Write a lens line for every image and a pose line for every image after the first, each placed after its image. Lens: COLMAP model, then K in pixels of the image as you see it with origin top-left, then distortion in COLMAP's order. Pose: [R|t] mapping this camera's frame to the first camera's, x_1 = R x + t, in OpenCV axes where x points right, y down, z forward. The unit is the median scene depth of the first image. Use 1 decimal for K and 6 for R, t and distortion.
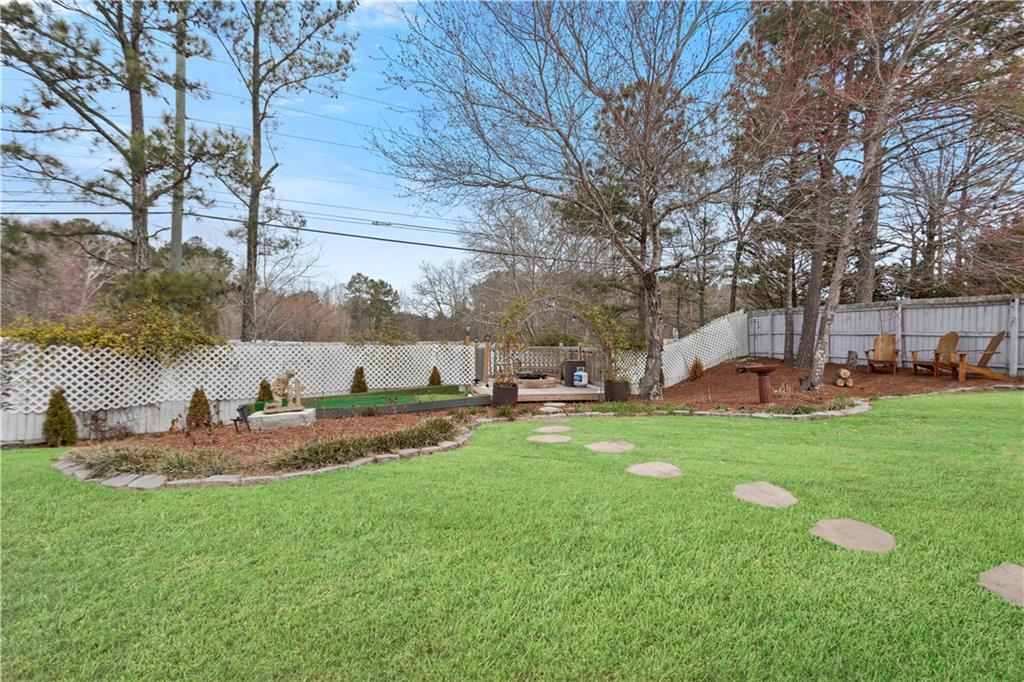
lens RADIAL K [[488.2, 0, 512.0], [0, 488.2, 341.0], [0, 0, 1]] dist [0.000736, 0.000681]
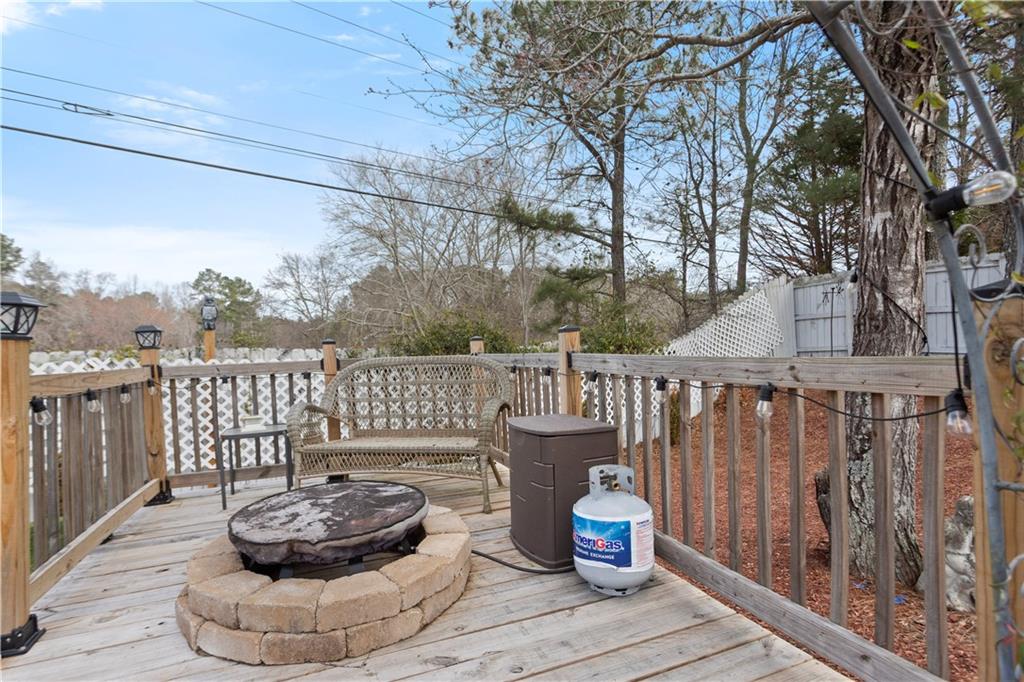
lens RADIAL K [[502.2, 0, 513.1], [0, 502.2, 350.6], [0, 0, 1]] dist [-0.010706, 0.000650]
pose [[0.977726, -0.033883, 0.207134, 0.012735], [0.031316, 0.999387, 0.015659, 0.001097], [-0.207538, -0.008824, 0.978187, 0.152443]]
